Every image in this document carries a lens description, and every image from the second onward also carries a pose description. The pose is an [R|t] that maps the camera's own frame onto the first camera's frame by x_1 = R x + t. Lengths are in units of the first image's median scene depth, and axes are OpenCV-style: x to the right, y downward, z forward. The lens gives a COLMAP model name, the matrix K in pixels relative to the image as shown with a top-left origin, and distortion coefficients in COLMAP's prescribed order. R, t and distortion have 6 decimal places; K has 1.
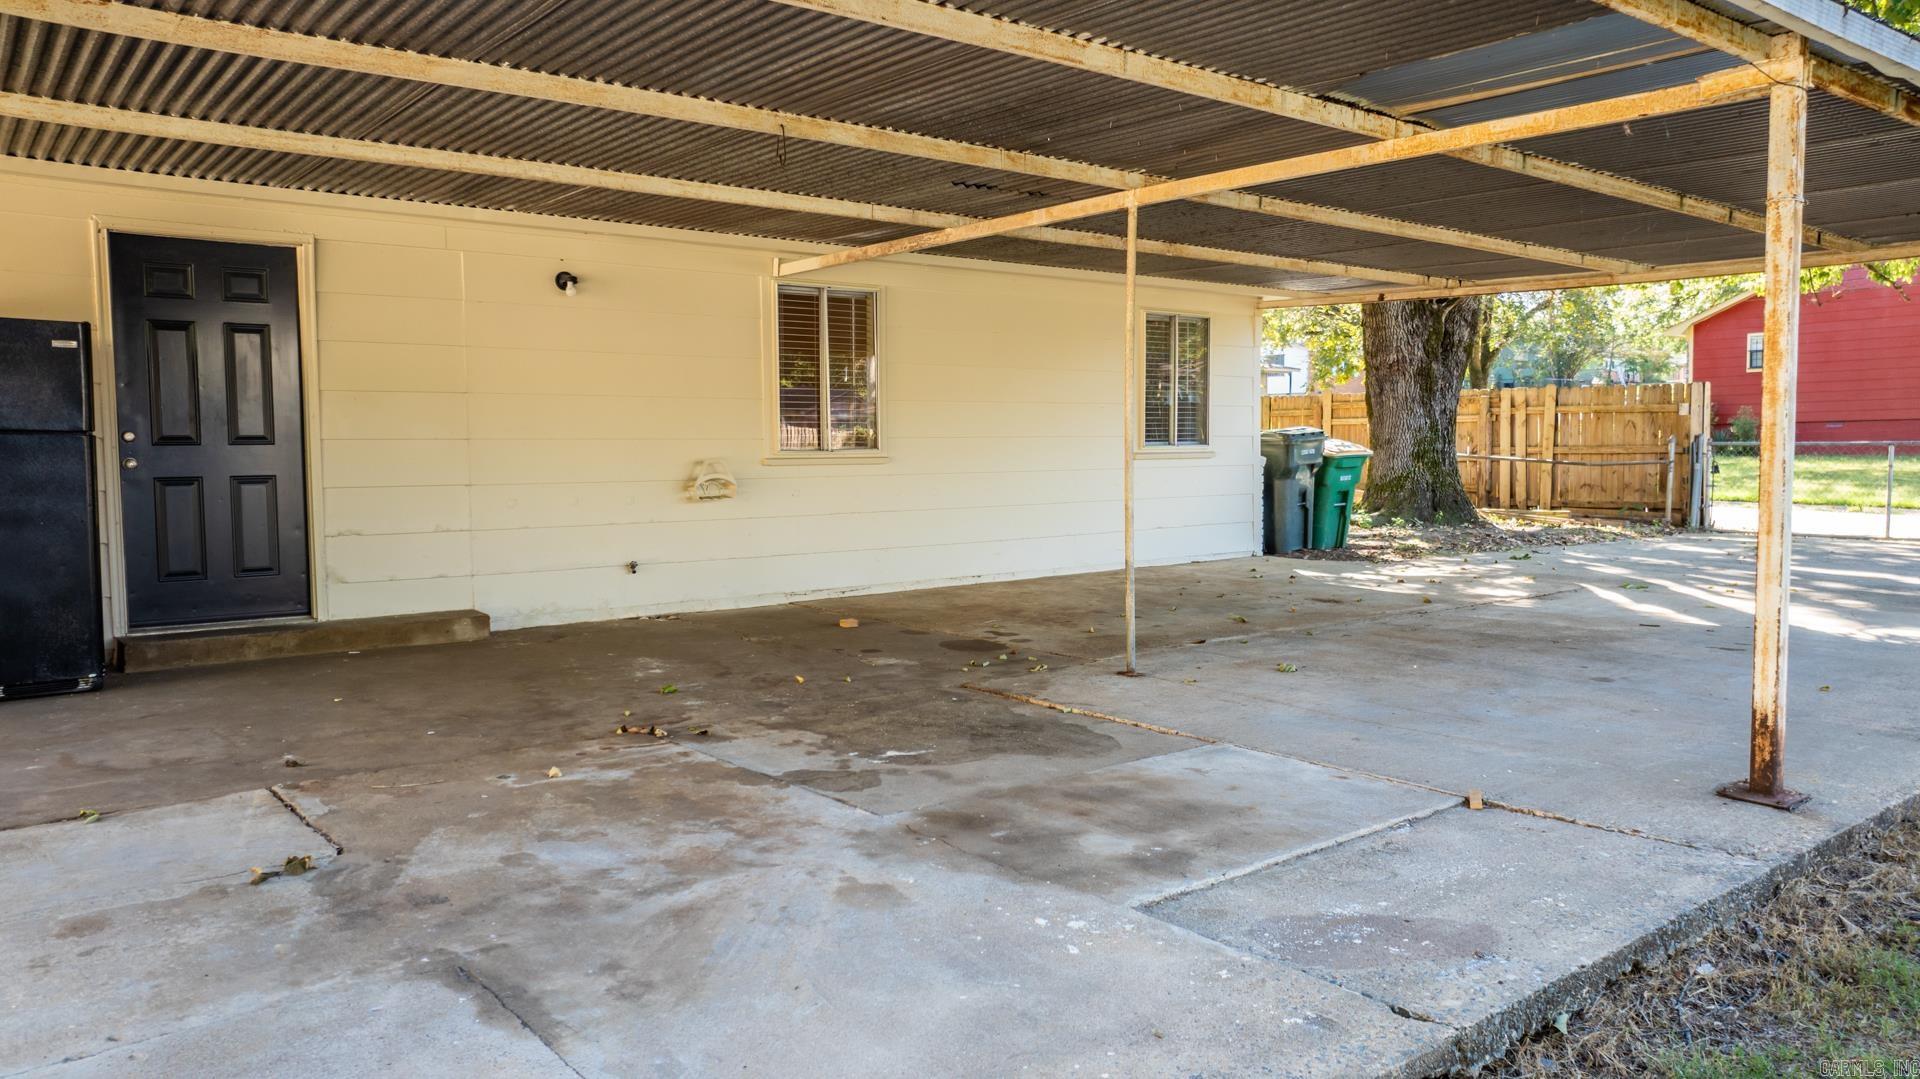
lens RADIAL K [[1348.3, 0, 965.0], [0, 1348.3, 532.9], [0, 0, 1]] dist [-0.019723, -0.003763]
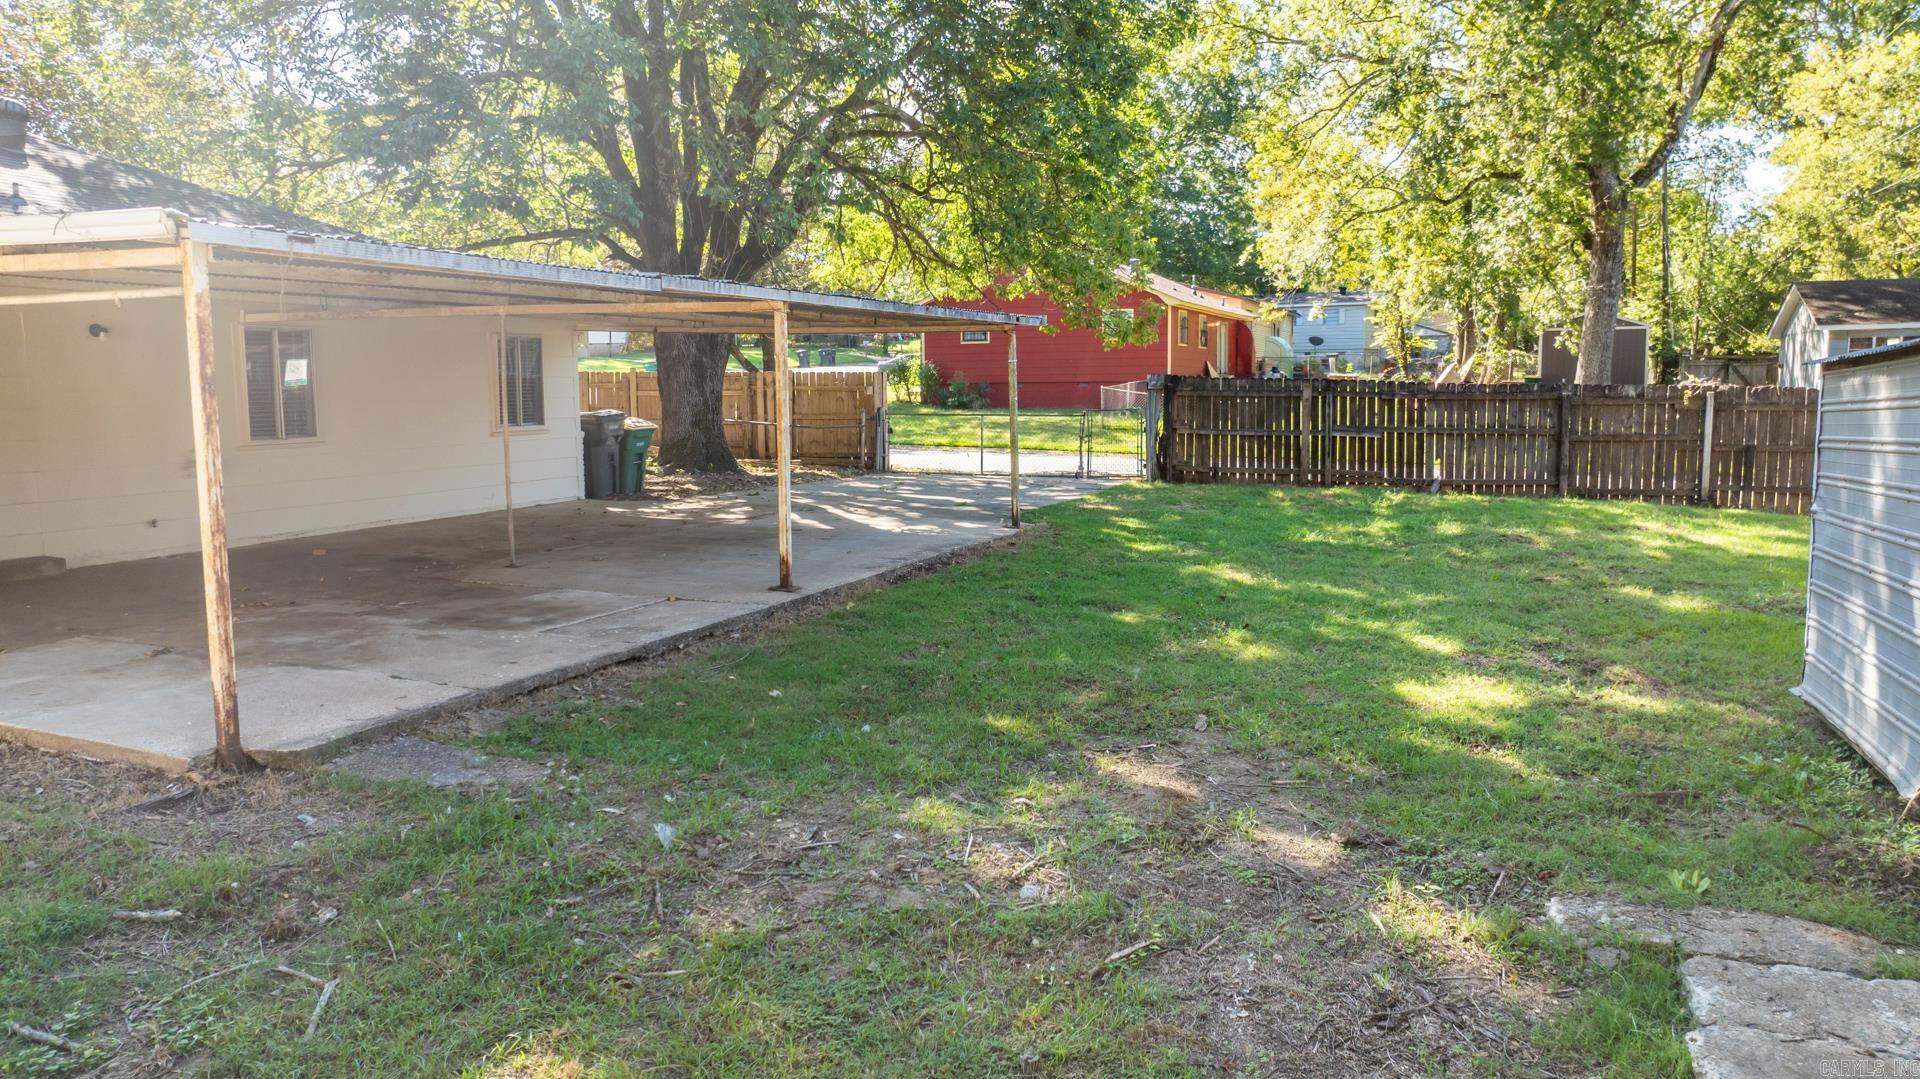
lens RADIAL K [[1348.3, 0, 966.5], [0, 1348.3, 536.6], [0, 0, 1]] dist [-0.019723, -0.003763]
pose [[0.882168, -0.048651, 0.468416, -0.100546], [0.026403, 0.998195, 0.053950, -0.010488], [-0.470195, -0.035225, 0.881859, -0.486971]]
